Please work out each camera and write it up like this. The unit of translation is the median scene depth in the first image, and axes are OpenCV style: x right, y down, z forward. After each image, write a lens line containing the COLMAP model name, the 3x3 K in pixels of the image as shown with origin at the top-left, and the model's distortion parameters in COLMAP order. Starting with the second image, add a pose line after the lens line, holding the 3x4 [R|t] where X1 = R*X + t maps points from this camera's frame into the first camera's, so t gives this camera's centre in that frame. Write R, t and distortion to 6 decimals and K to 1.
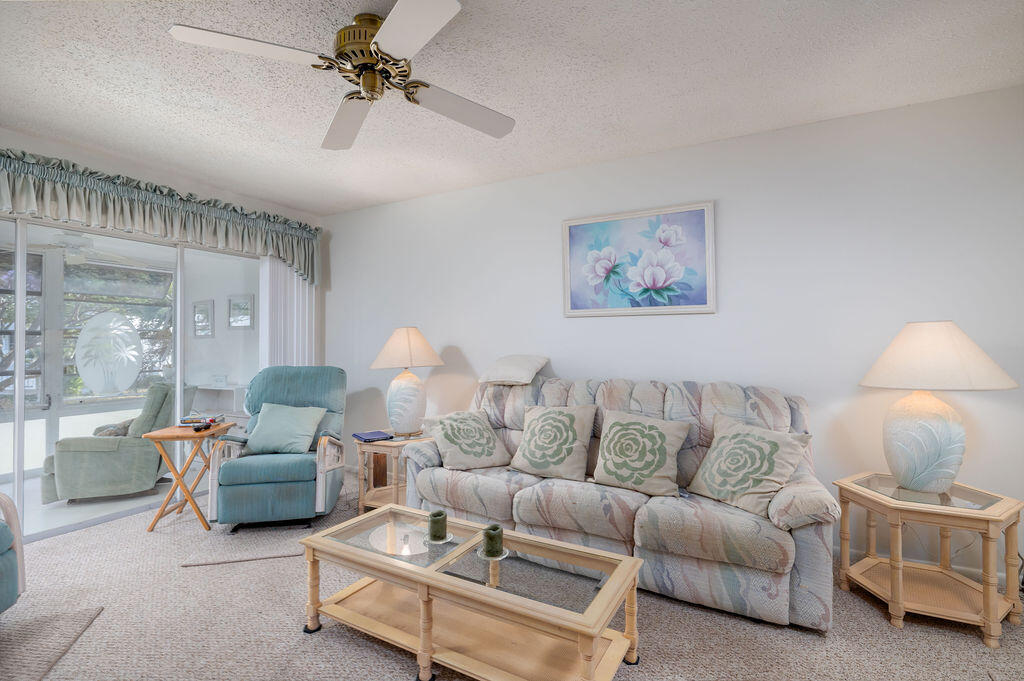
lens RADIAL K [[451.1, 0, 512.2], [0, 451.1, 334.4], [0, 0, 1]] dist [0.001563, 0.000249]
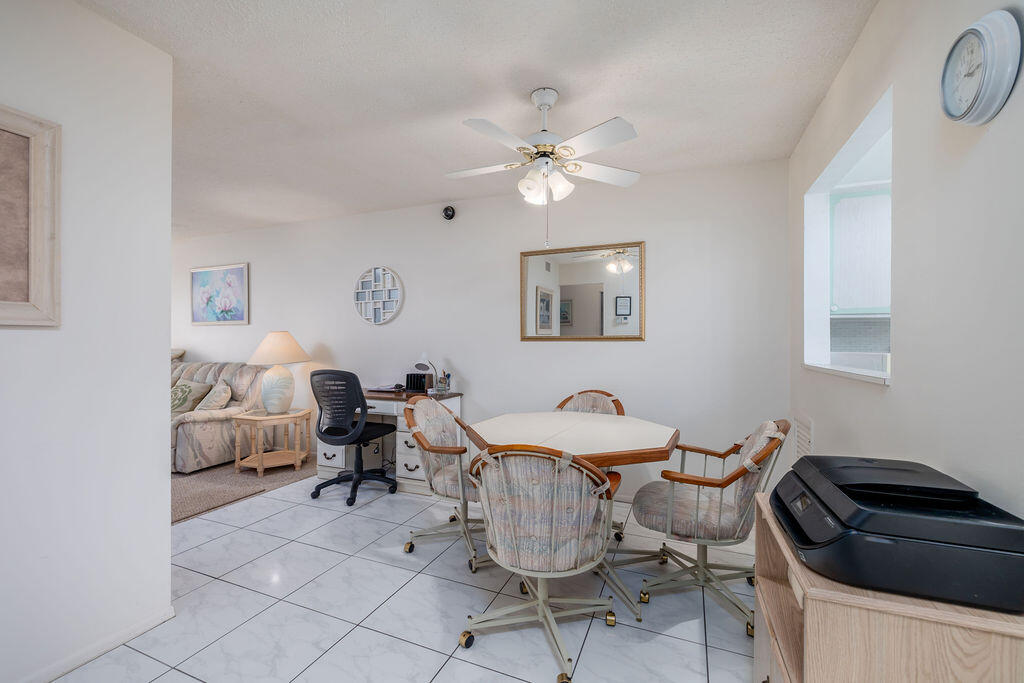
lens RADIAL K [[431.0, 0, 508.6], [0, 431.0, 341.4], [0, 0, 1]] dist [0.002893, 0.000791]
pose [[0.987971, -0.006020, 0.154519, 1.124854], [0.005157, 0.999969, 0.005985, 0.014660], [-0.154551, -0.005116, 0.987972, -0.823138]]
